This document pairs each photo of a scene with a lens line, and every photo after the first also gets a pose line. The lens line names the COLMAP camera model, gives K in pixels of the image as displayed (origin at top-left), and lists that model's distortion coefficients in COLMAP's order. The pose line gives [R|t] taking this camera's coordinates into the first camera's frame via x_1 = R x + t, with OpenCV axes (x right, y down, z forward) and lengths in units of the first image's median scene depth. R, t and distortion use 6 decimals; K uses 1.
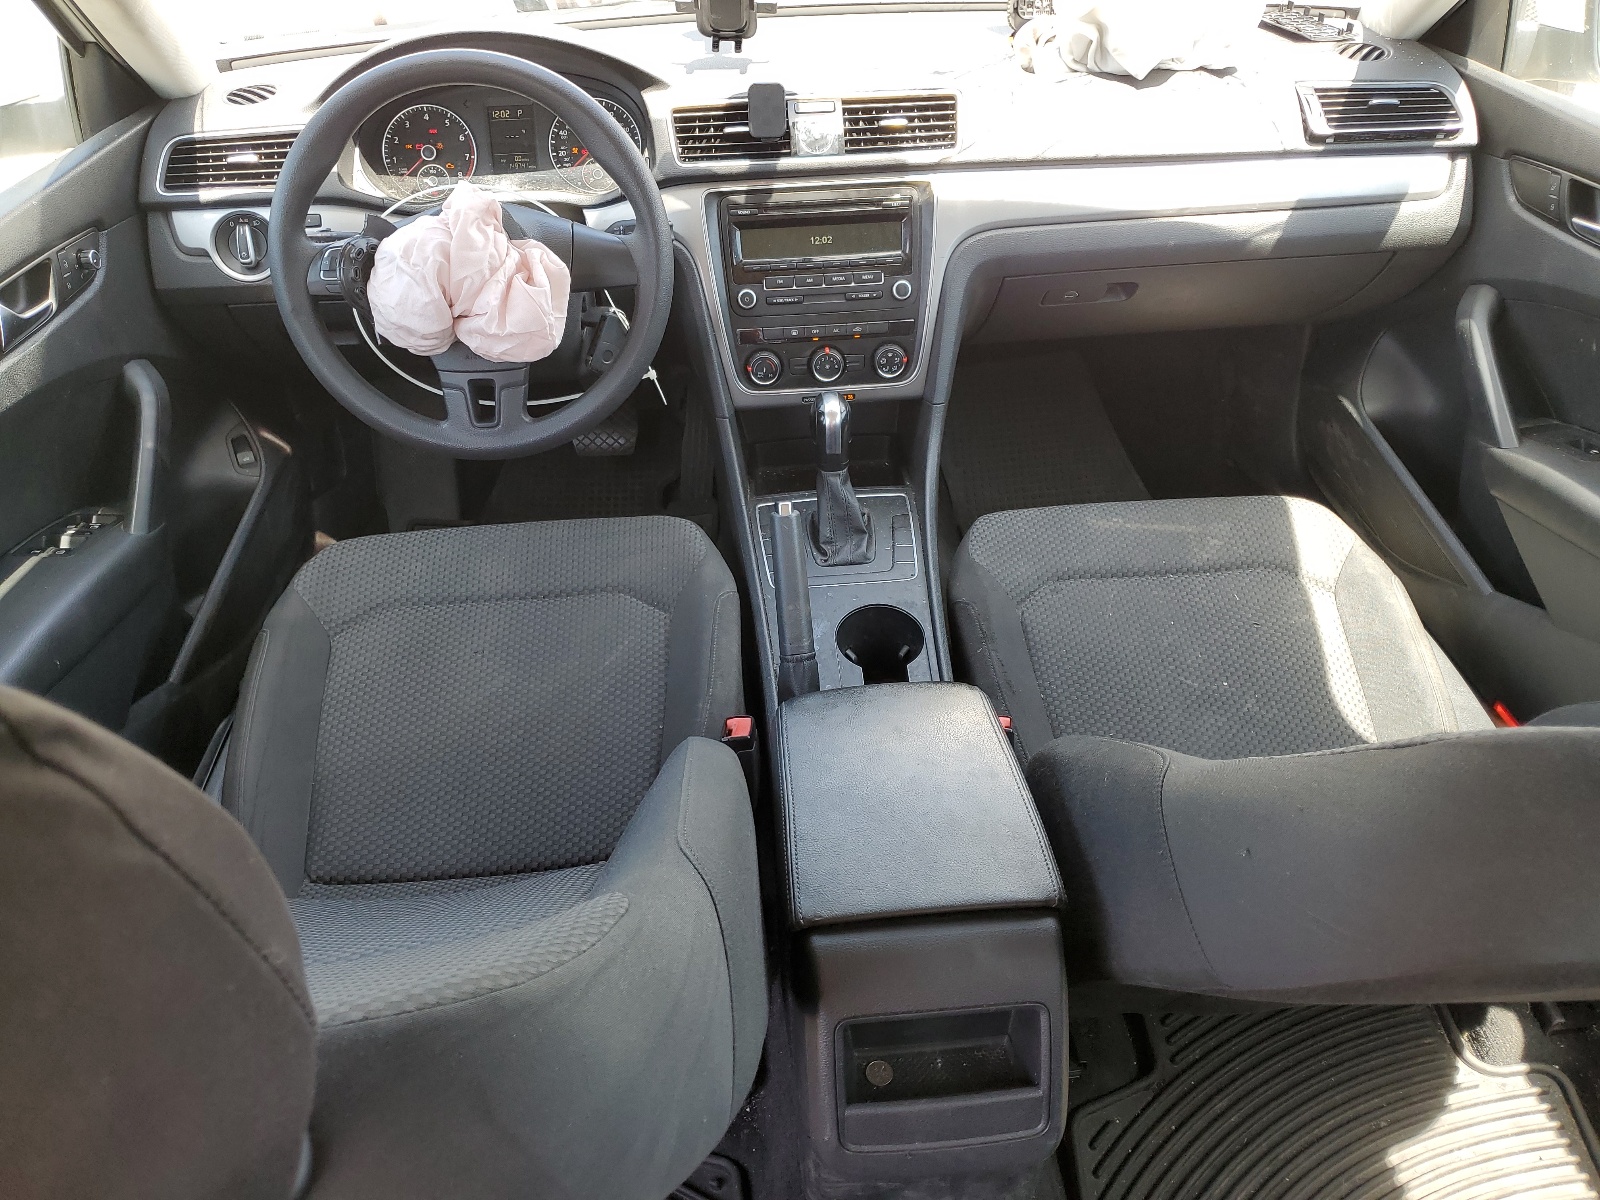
lens RADIAL K [[1216.9, 0, 796.4], [0, 1216.9, 600.9], [0, 0, 1]] dist [-0.005052, -0.001601]
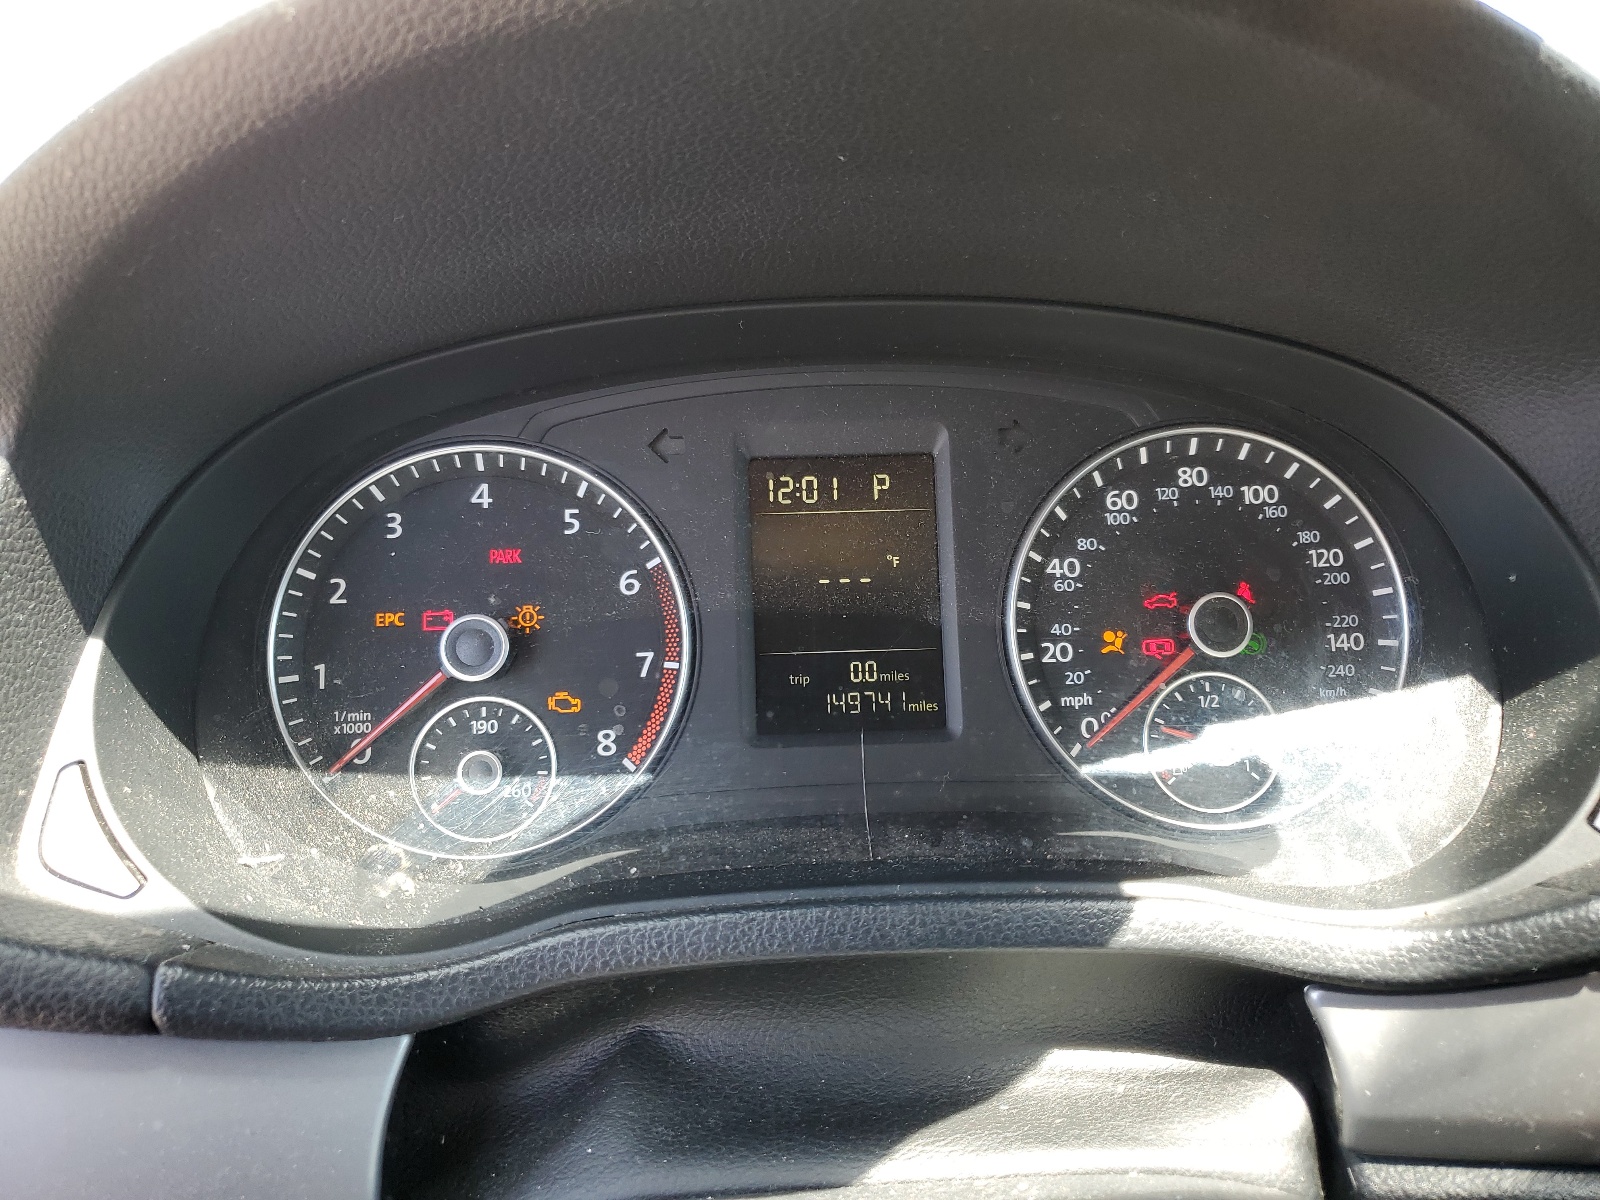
lens RADIAL K [[1216.9, 0, 801.5], [0, 1216.9, 599.5], [0, 0, 1]] dist [-0.005052, -0.001601]
pose [[0.997564, 0.012899, -0.068559, -0.229317], [-0.033960, 0.948247, -0.315713, -0.310158], [0.060938, 0.317272, 0.946375, 0.794542]]
